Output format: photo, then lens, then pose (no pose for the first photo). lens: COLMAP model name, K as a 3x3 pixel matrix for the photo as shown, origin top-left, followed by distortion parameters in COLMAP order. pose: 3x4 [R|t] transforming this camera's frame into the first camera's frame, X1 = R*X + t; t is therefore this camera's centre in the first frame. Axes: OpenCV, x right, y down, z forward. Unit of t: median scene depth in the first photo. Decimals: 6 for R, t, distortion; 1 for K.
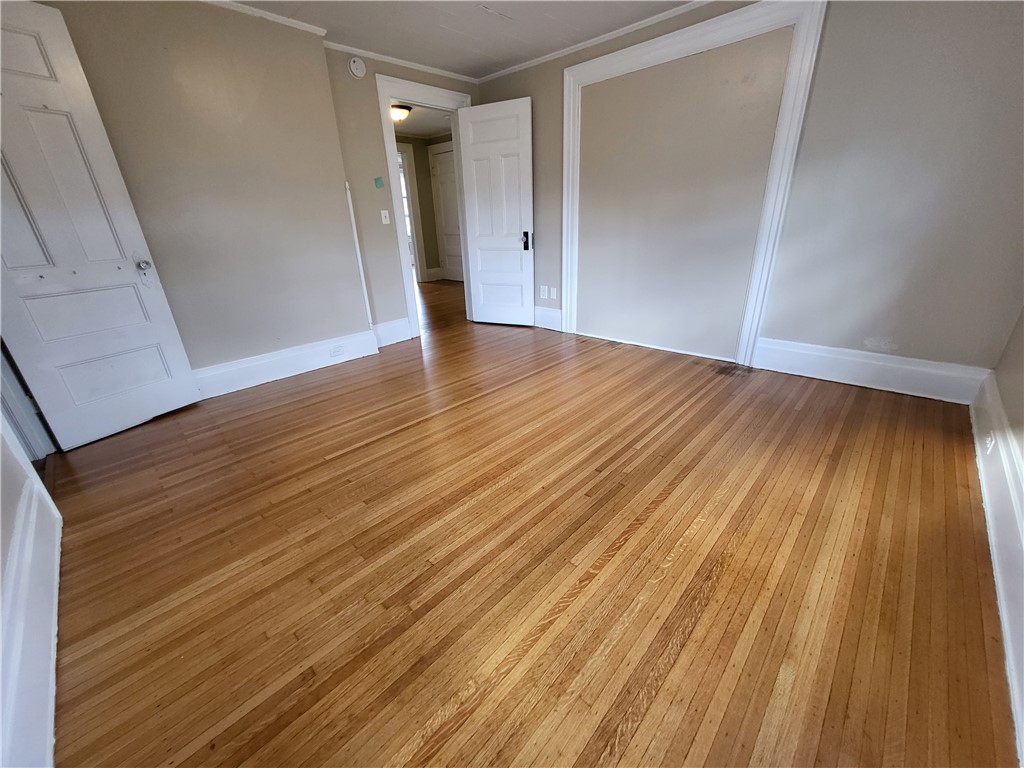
lens RADIAL K [[403.3, 0, 507.5], [0, 403.3, 383.3], [0, 0, 1]] dist [-0.001200, -0.000801]
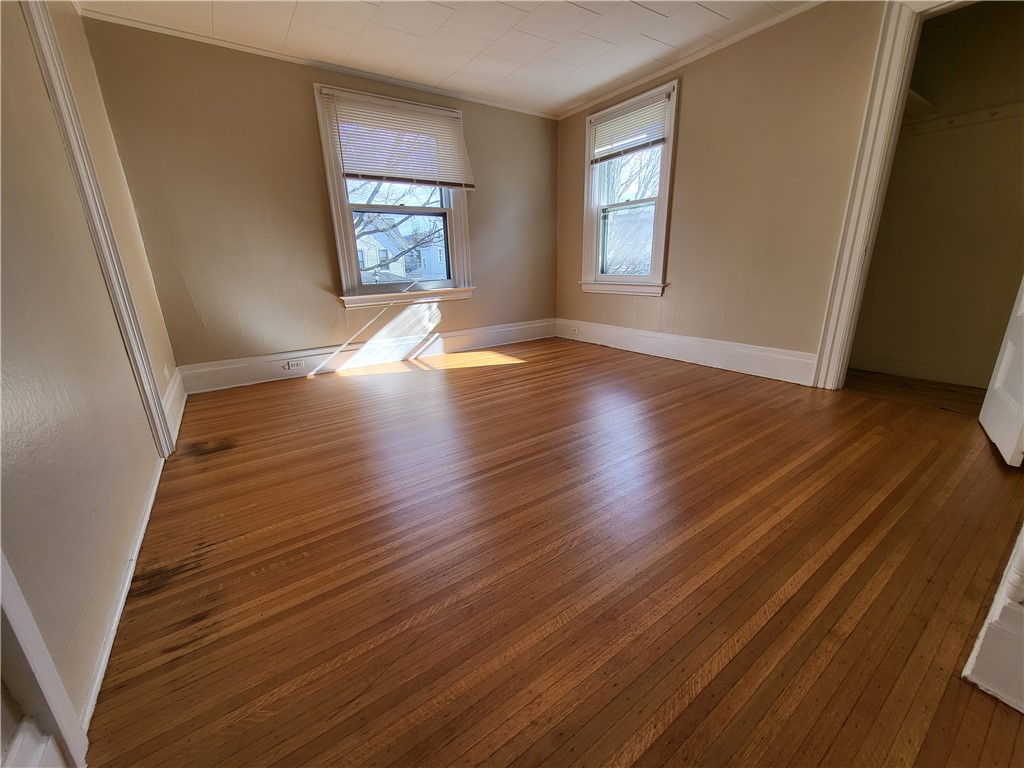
lens RADIAL K [[403.7, 0, 511.5], [0, 403.7, 379.9], [0, 0, 1]] dist [-0.000969, -0.000189]
pose [[-0.978448, 0.009510, 0.206274, -0.194042], [0.136465, 0.779484, 0.611377, -0.744697], [-0.154973, 0.626350, -0.763983, 2.072415]]
